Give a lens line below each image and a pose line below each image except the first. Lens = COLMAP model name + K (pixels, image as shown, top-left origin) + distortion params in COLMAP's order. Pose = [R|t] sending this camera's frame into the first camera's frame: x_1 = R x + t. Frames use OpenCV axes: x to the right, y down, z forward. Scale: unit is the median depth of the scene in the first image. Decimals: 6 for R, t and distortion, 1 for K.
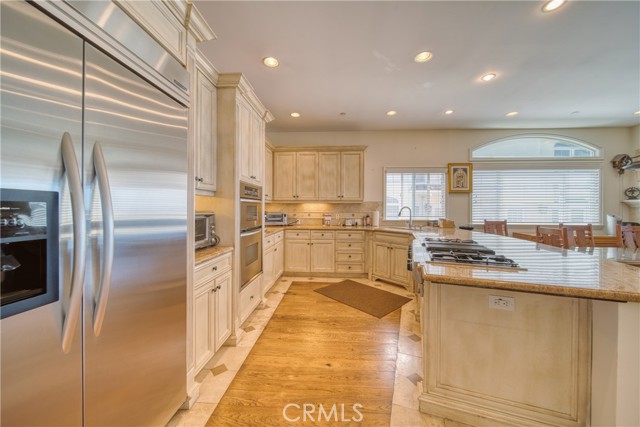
lens RADIAL K [[230.0, 0, 318.7], [0, 230.0, 211.1], [0, 0, 1]] dist [-0.010012, -0.000068]
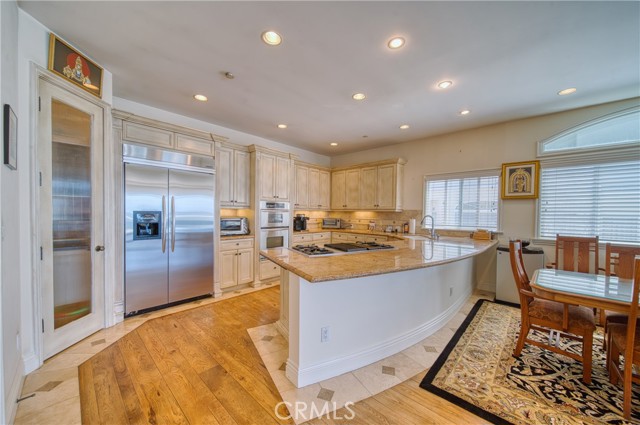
lens RADIAL K [[232.6, 0, 322.3], [0, 232.6, 221.1], [0, 0, 1]] dist [-0.001470, -0.000125]
pose [[0.783305, 0.028069, -0.621003, 0.591221], [-0.016869, 0.999572, 0.023902, -0.009270], [0.621408, -0.008247, 0.783444, -0.072012]]
